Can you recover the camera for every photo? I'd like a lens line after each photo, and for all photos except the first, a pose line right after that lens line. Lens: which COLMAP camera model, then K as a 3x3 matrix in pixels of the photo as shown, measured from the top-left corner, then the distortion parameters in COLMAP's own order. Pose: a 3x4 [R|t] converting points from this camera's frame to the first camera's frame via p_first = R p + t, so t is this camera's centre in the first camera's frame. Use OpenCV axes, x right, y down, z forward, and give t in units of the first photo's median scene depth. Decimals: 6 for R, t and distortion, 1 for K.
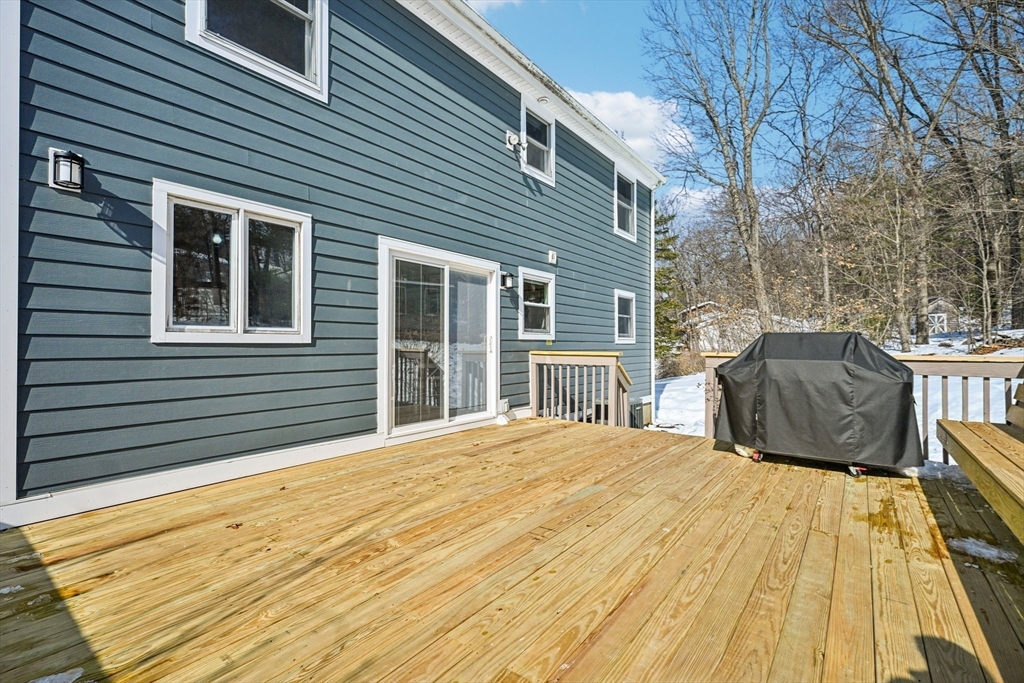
lens RADIAL K [[456.6, 0, 511.9], [0, 456.6, 341.1], [0, 0, 1]] dist [0.002645, -0.001228]
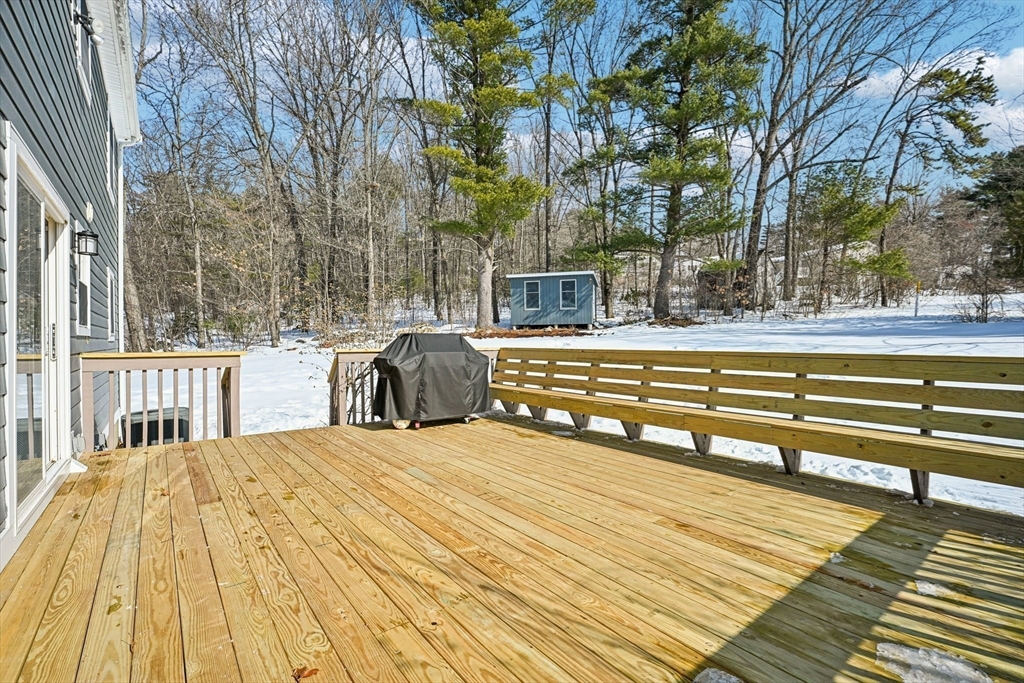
lens RADIAL K [[456.6, 0, 513.0], [0, 456.6, 343.3], [0, 0, 1]] dist [0.002645, -0.001228]
pose [[0.249886, -0.006283, 0.968255, -1.308852], [-0.005575, 0.999953, 0.007927, -0.001133], [-0.968259, -0.007379, 0.249839, 0.755383]]
